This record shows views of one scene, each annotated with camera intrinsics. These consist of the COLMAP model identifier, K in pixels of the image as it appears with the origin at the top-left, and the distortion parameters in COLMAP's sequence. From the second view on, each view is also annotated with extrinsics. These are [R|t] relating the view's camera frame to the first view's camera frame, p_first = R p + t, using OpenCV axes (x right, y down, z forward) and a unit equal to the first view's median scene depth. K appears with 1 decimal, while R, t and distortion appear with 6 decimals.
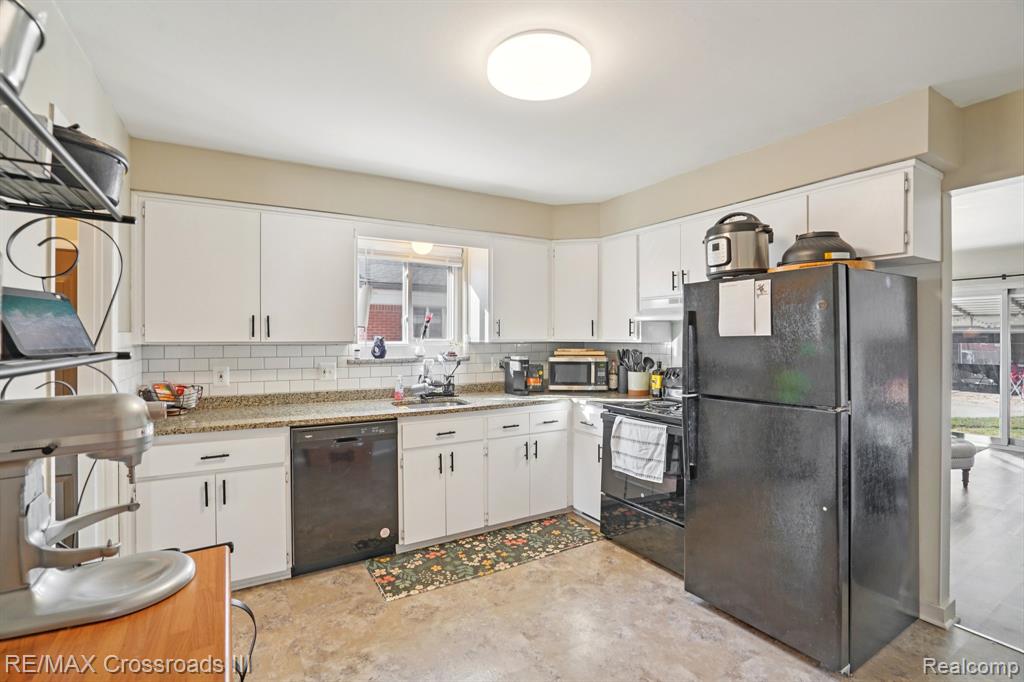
lens RADIAL K [[475.9, 0, 510.0], [0, 475.9, 339.9], [0, 0, 1]] dist [-0.039261, 0.001626]
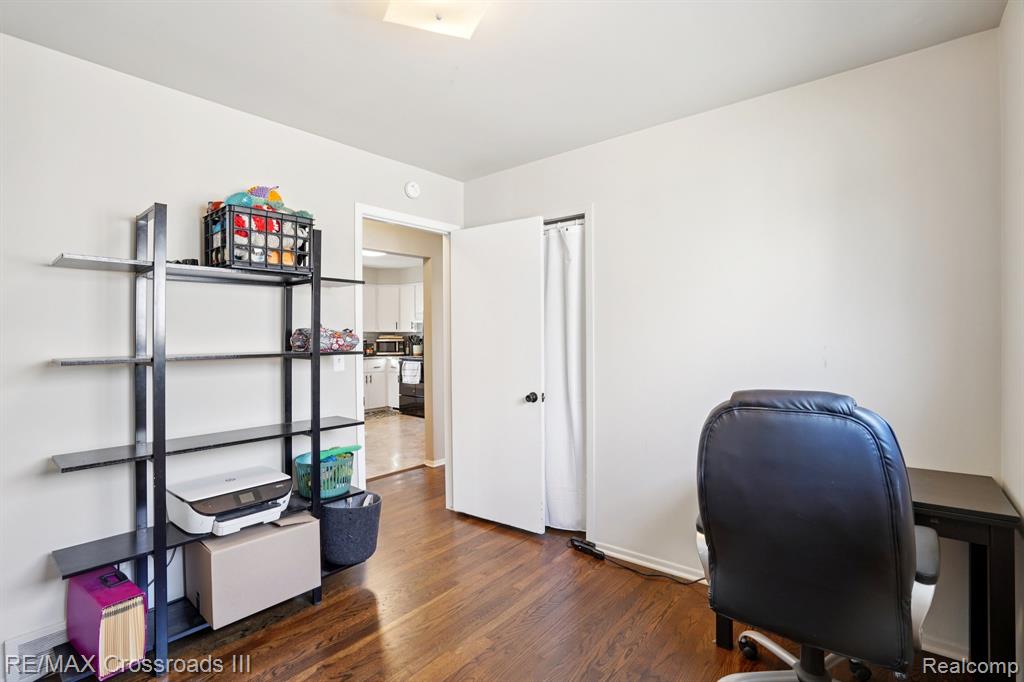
lens RADIAL K [[475.9, 0, 508.1], [0, 475.9, 338.7], [0, 0, 1]] dist [-0.039261, 0.001626]
pose [[0.942172, -0.008658, 0.335018, -0.077738], [0.005508, 0.999931, 0.010352, 0.015414], [-0.335084, -0.007908, 0.942155, -1.254240]]
